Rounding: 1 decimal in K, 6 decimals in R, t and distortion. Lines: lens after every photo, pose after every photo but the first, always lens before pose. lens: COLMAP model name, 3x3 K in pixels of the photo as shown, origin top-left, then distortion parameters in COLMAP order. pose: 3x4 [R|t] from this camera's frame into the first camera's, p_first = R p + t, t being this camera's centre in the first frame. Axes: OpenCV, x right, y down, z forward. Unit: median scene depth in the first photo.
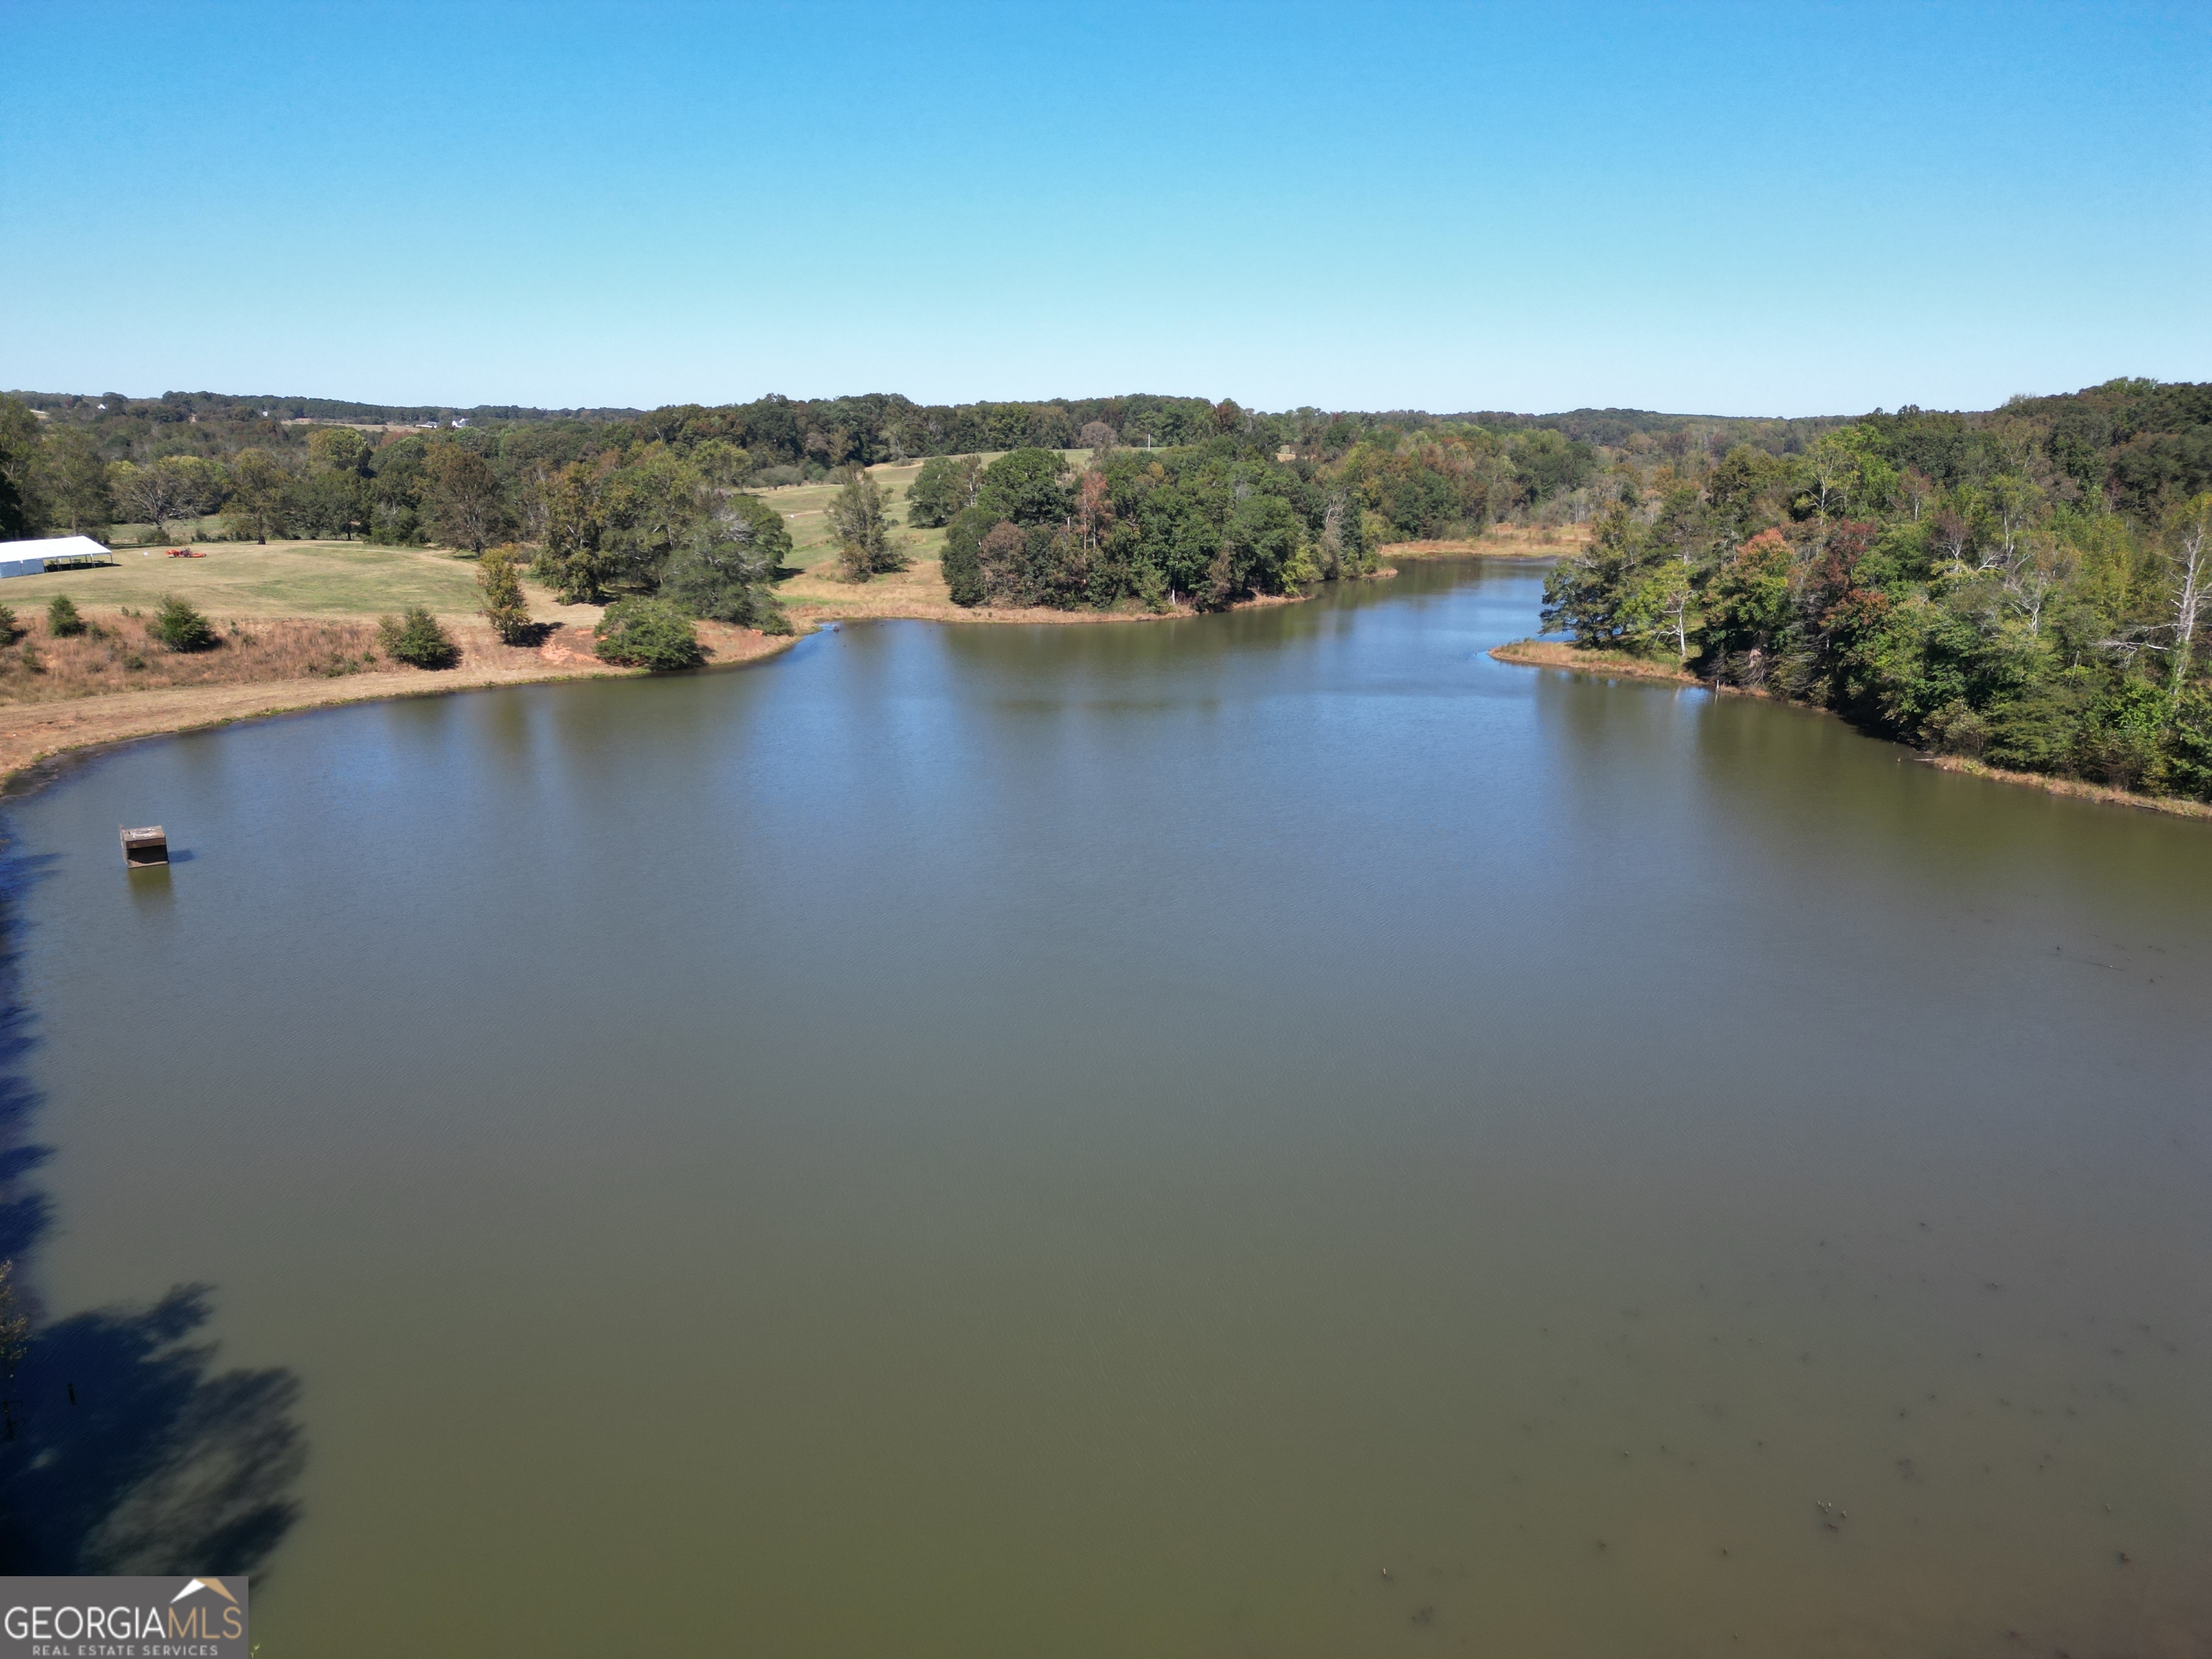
lens RADIAL K [[1614.2, 0, 1106.0], [0, 1614.2, 829.5], [0, 0, 1]] dist [0.145593, -0.130269]
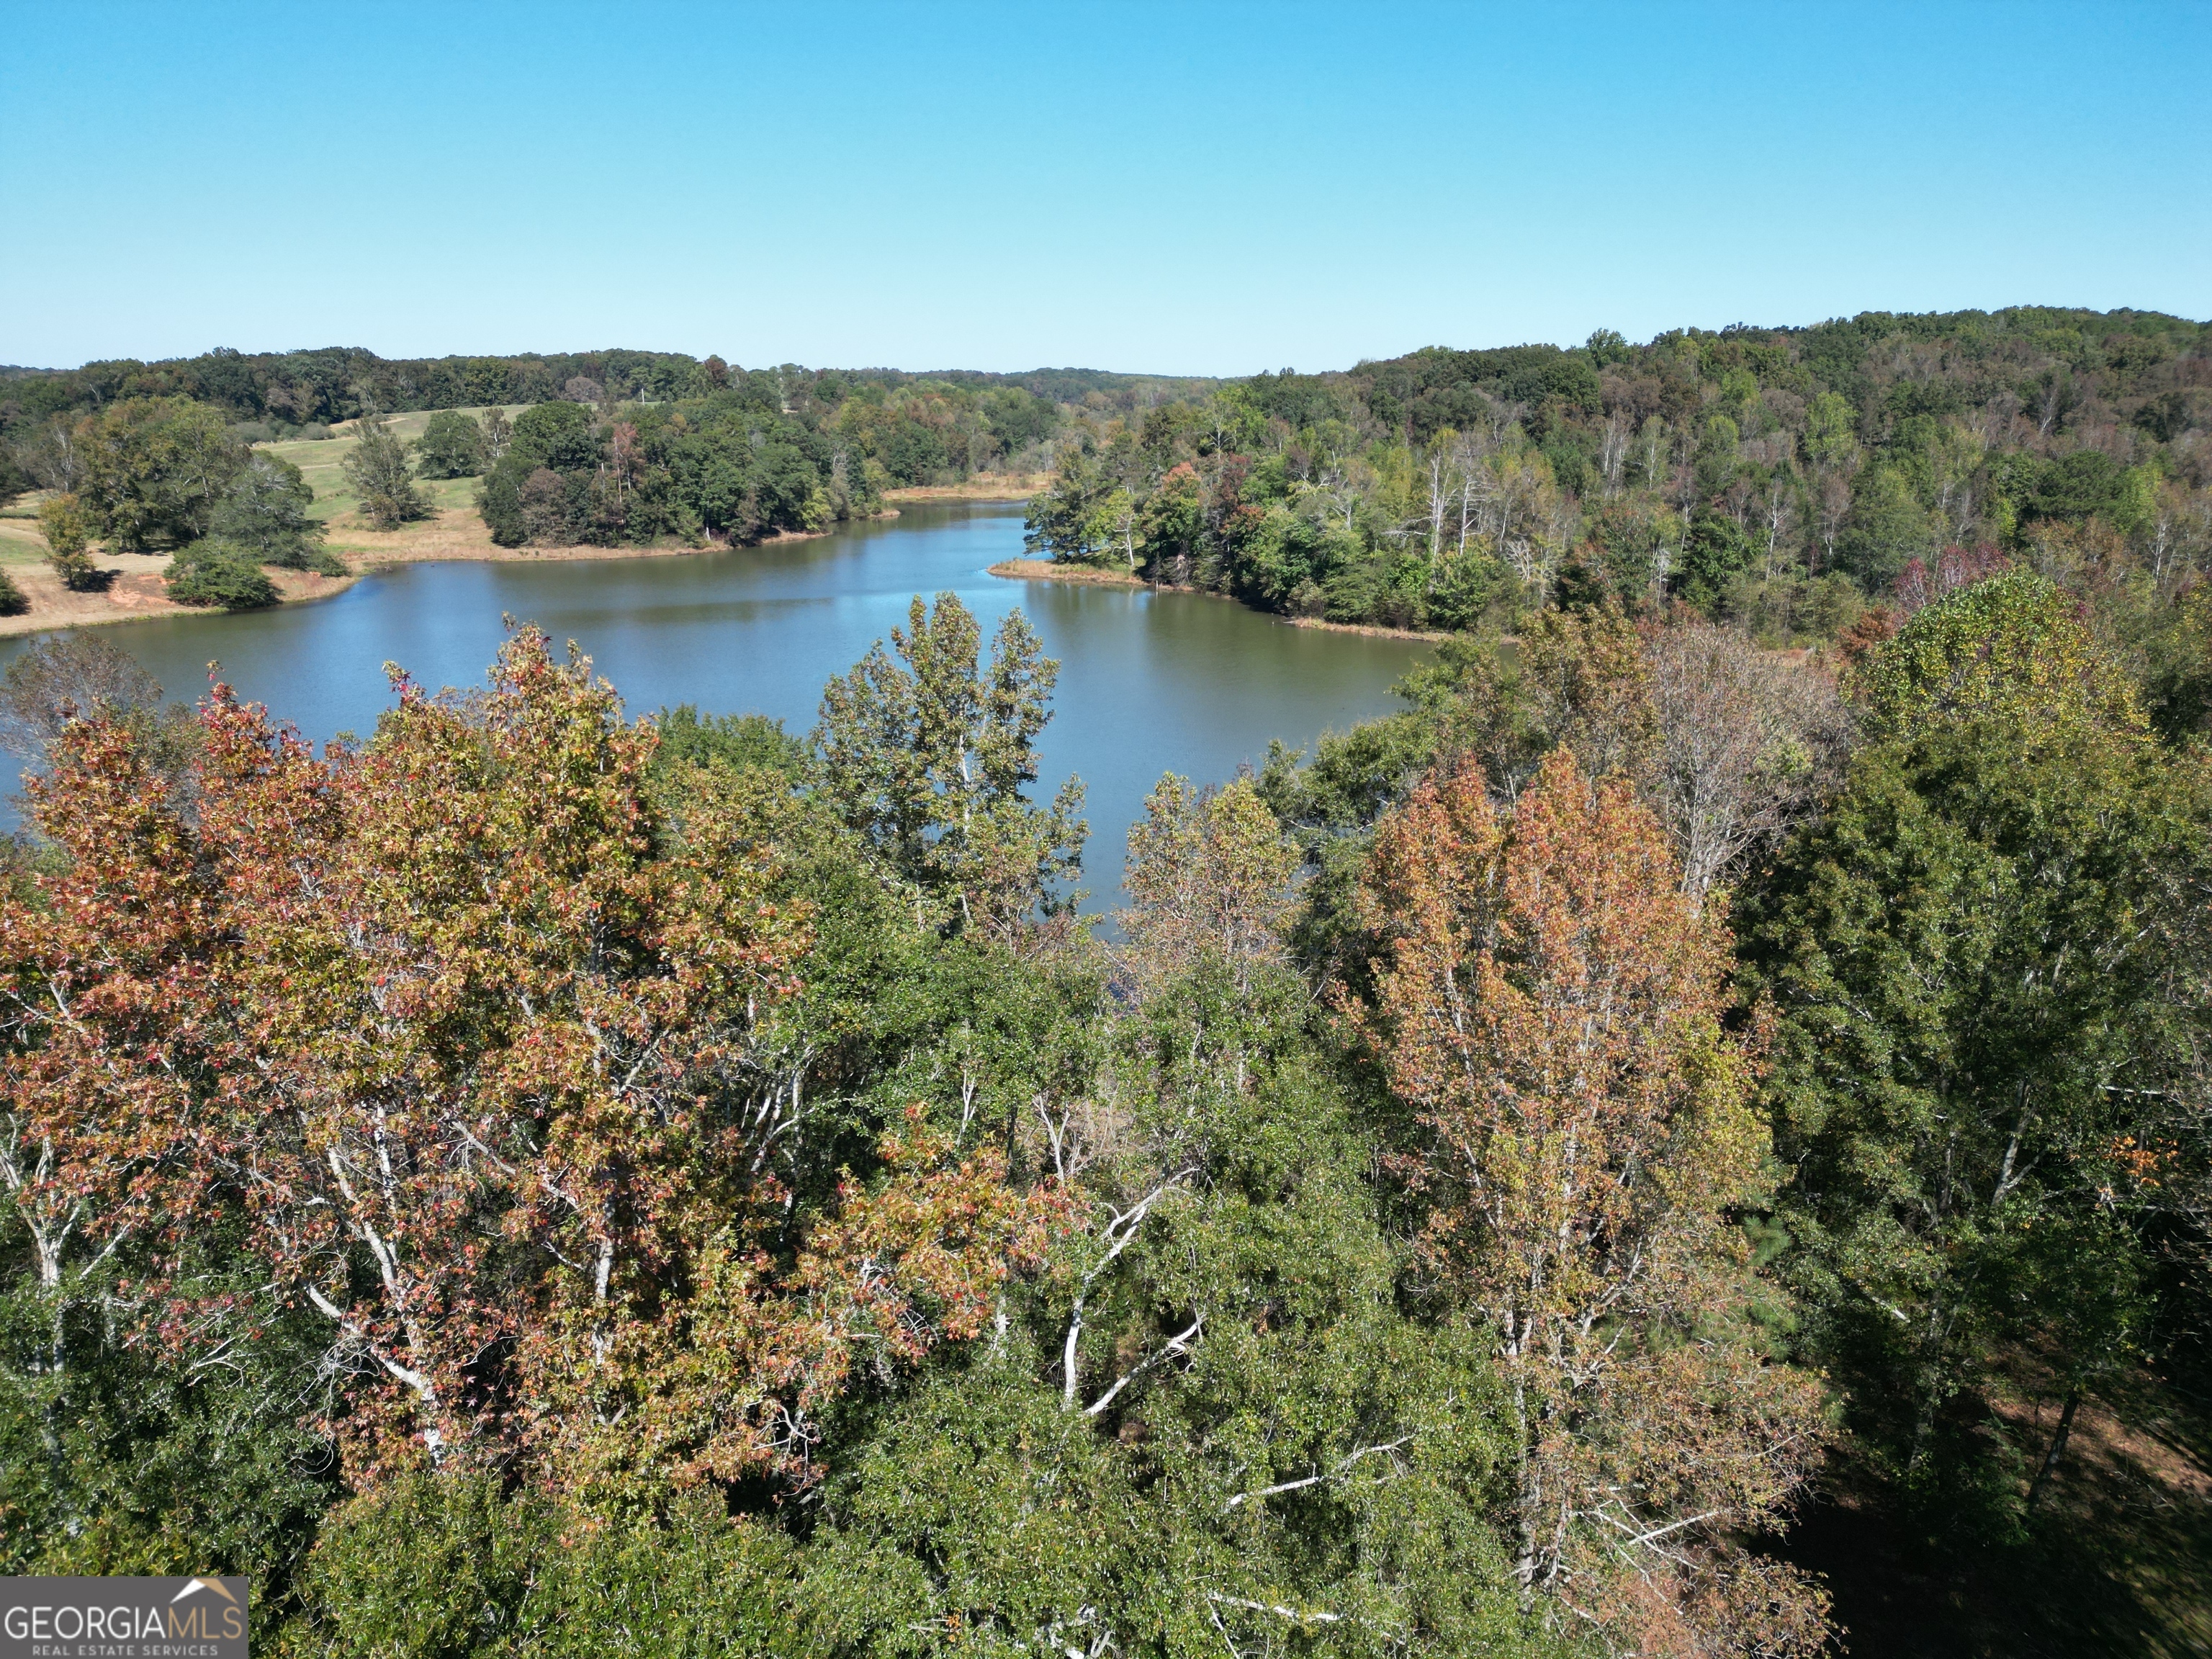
lens RADIAL K [[1616.6, 0, 1106.0], [0, 1616.6, 829.5], [0, 0, 1]] dist [0.136418, -0.141363]
pose [[0.952365, -0.089839, 0.291428, -0.051709], [0.082868, 0.995903, 0.036204, 0.049242], [-0.293486, -0.010329, 0.955907, -0.192630]]
